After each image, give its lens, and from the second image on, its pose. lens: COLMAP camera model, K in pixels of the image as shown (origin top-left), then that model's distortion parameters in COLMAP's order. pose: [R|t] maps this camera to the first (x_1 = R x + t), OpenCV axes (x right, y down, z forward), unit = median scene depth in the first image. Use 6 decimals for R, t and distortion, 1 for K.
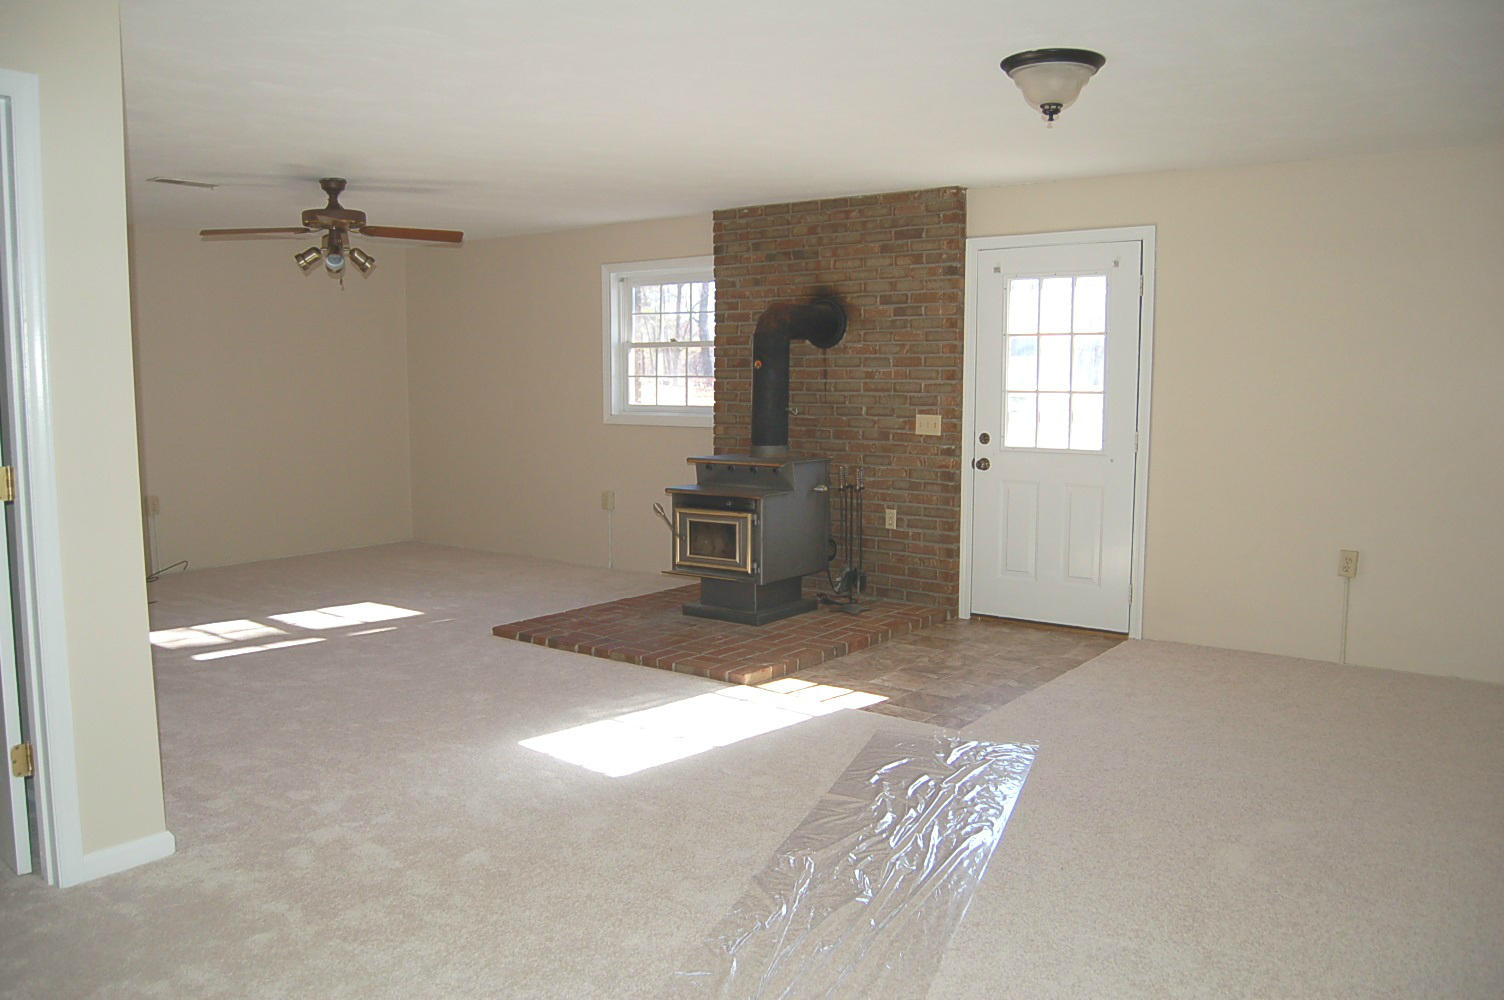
lens RADIAL K [[1178.5, 0, 747.7], [0, 1178.5, 498.3], [0, 0, 1]] dist [-0.092197, 0.035143]
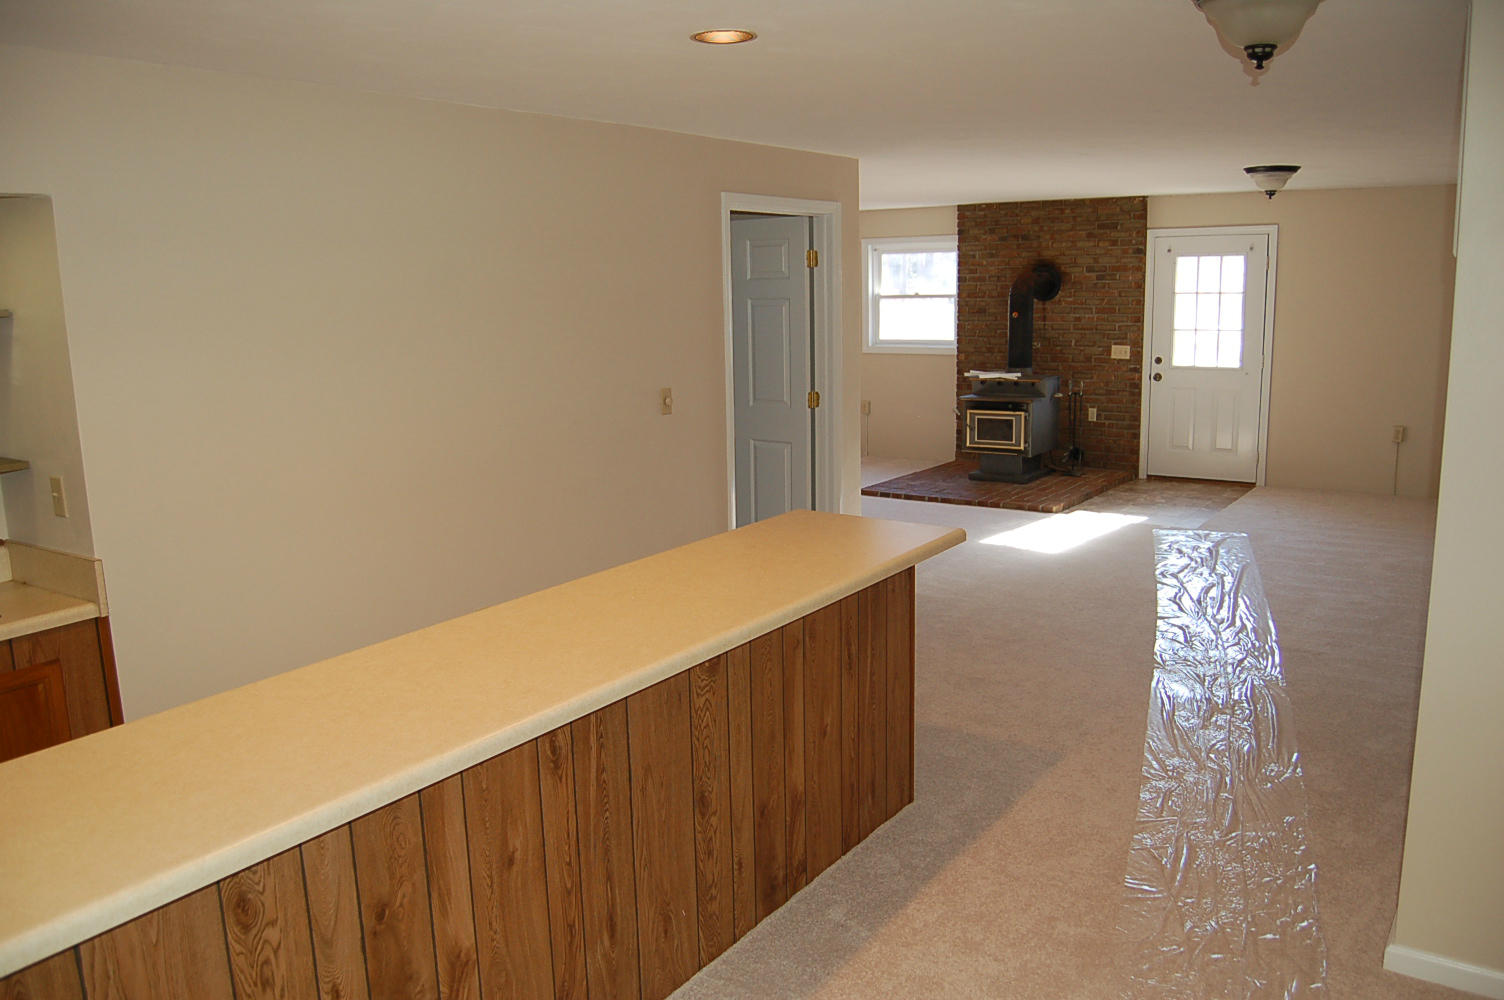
lens RADIAL K [[1178.5, 0, 757.4], [0, 1178.5, 501.4], [0, 0, 1]] dist [-0.092197, 0.035143]
pose [[0.999255, -0.028041, 0.026515, -0.367795], [0.025874, 0.996554, 0.078814, -0.000903], [-0.028633, -0.078069, 0.996537, -0.518217]]
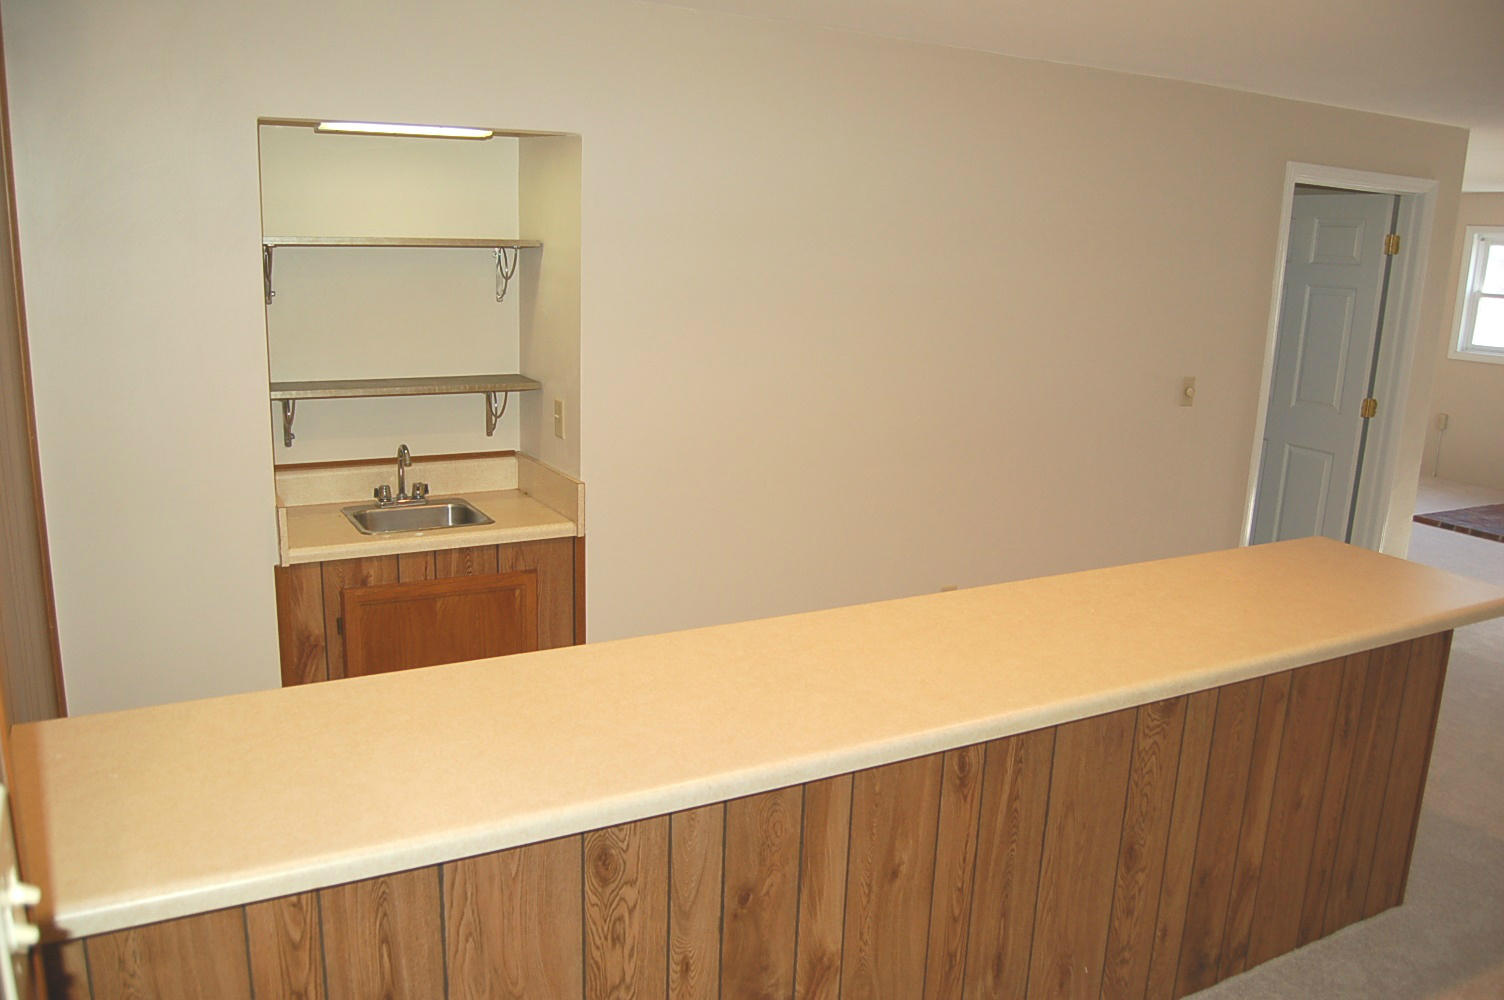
lens RADIAL K [[1178.5, 0, 754.5], [0, 1178.5, 505.3], [0, 0, 1]] dist [-0.092197, 0.035143]
pose [[0.906946, 0.122398, -0.403074, -0.351229], [-0.077811, 0.989068, 0.125261, -0.007127], [0.413999, -0.082241, 0.906555, -0.474343]]
